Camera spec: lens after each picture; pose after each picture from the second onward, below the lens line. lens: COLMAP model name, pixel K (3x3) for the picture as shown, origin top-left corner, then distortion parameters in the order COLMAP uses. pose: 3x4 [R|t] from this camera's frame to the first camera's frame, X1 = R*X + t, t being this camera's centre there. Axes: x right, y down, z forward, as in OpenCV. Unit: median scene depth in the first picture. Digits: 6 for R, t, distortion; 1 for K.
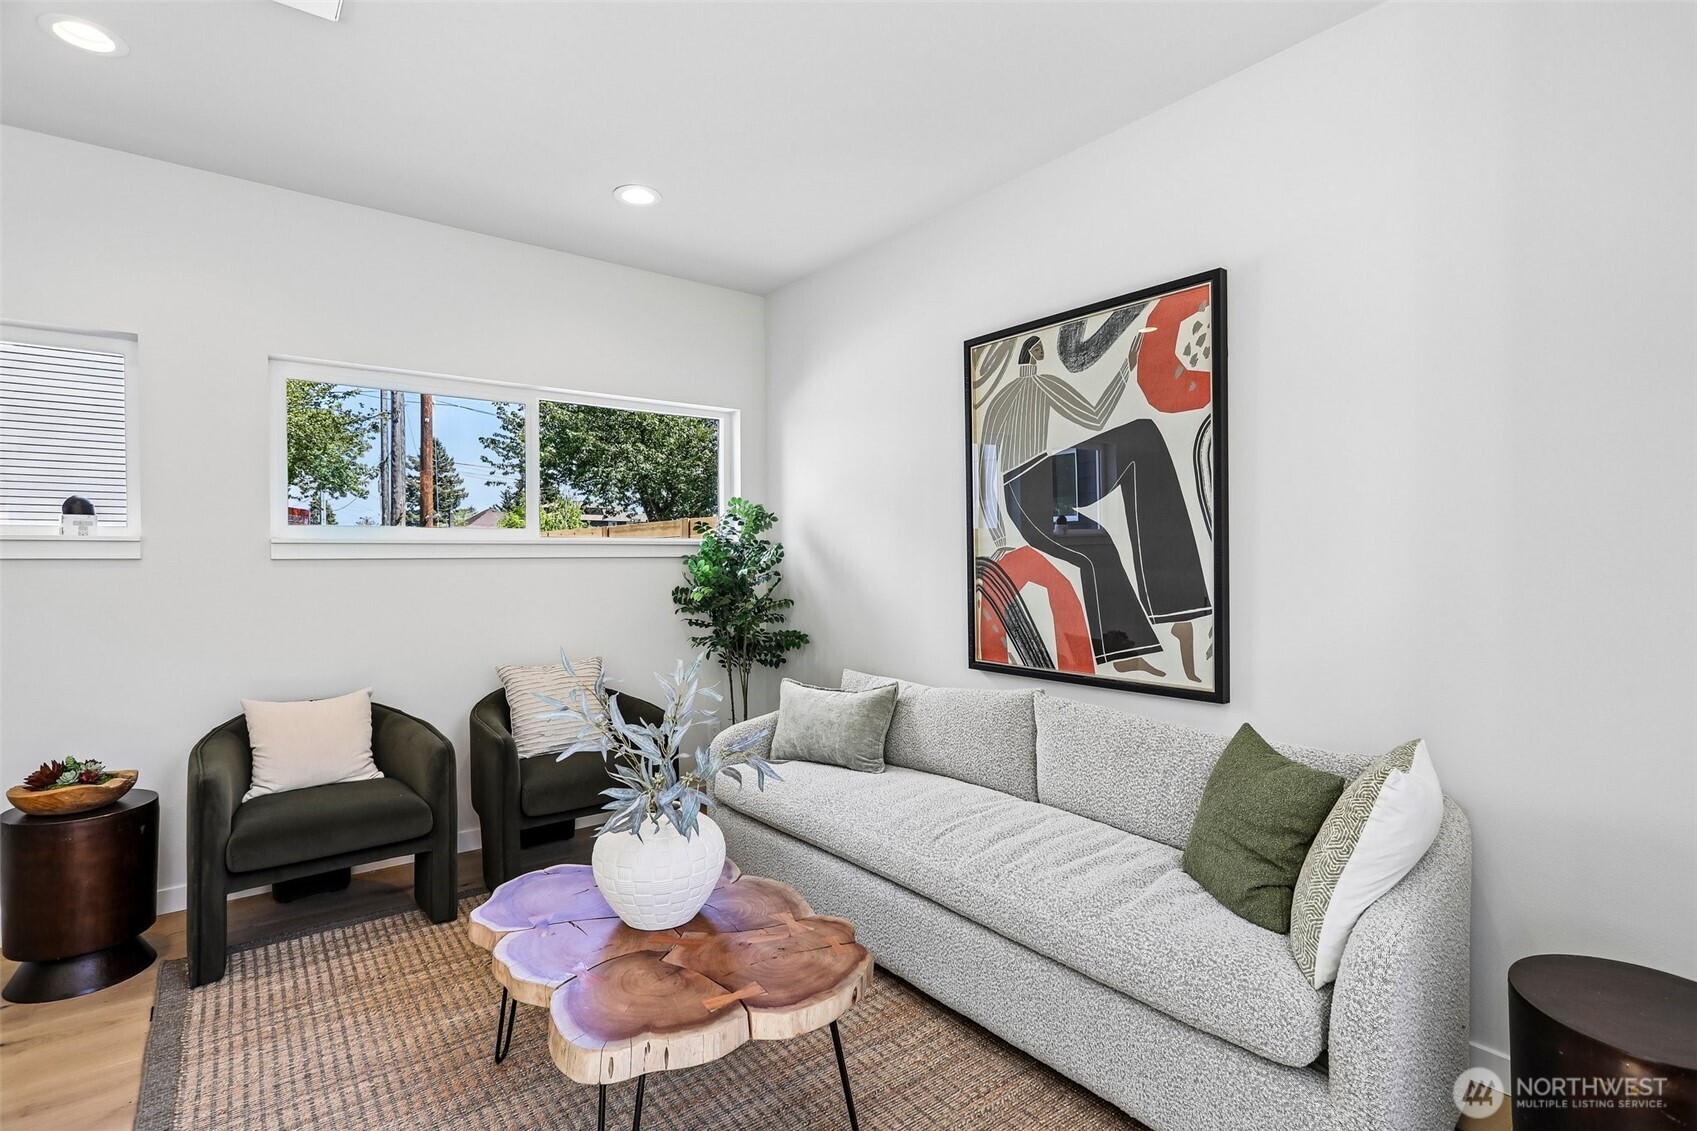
lens RADIAL K [[815.3, 0, 844.9], [0, 815.3, 559.6], [0, 0, 1]] dist [-0.003345, 0.002318]
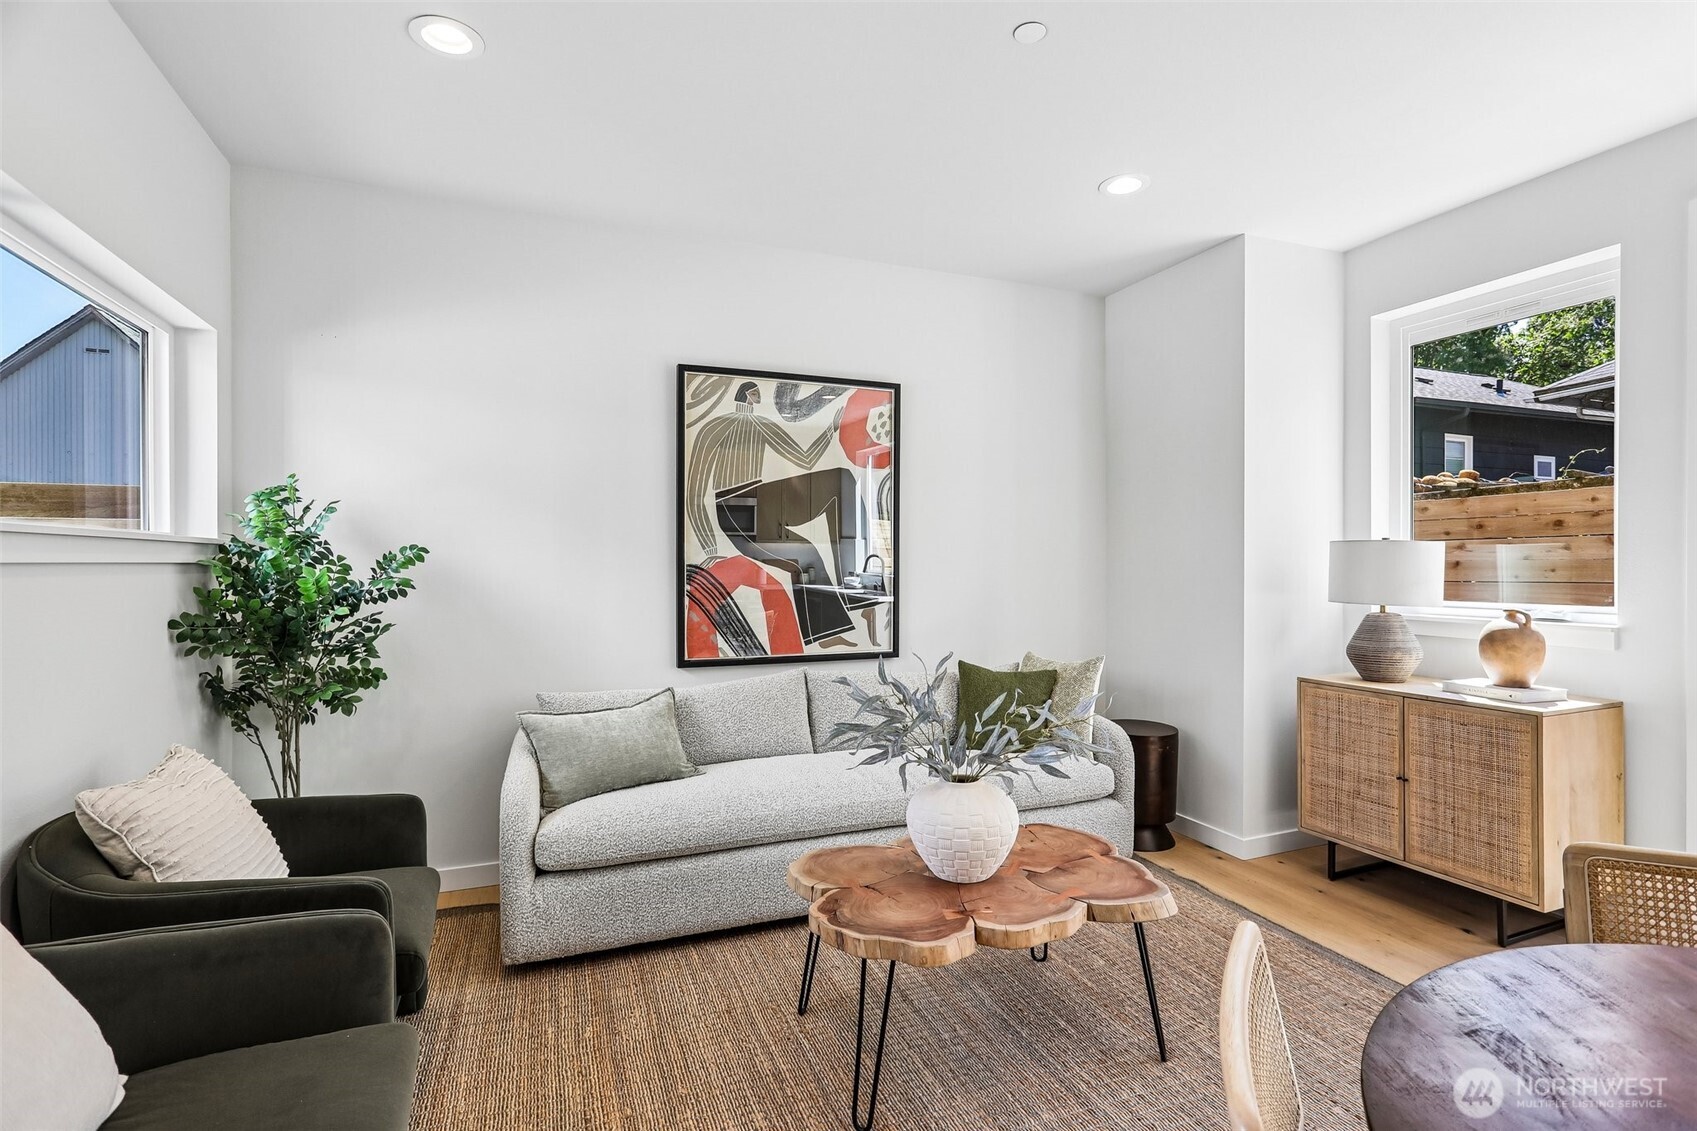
lens RADIAL K [[815.3, 0, 844.4], [0, 815.3, 565.1], [0, 0, 1]] dist [-0.003345, 0.002318]
pose [[0.283234, -0.002232, 0.959048, -0.913108], [0.000787, 0.999997, 0.002095, -0.005340], [-0.959051, 0.000162, 0.283235, 0.540866]]
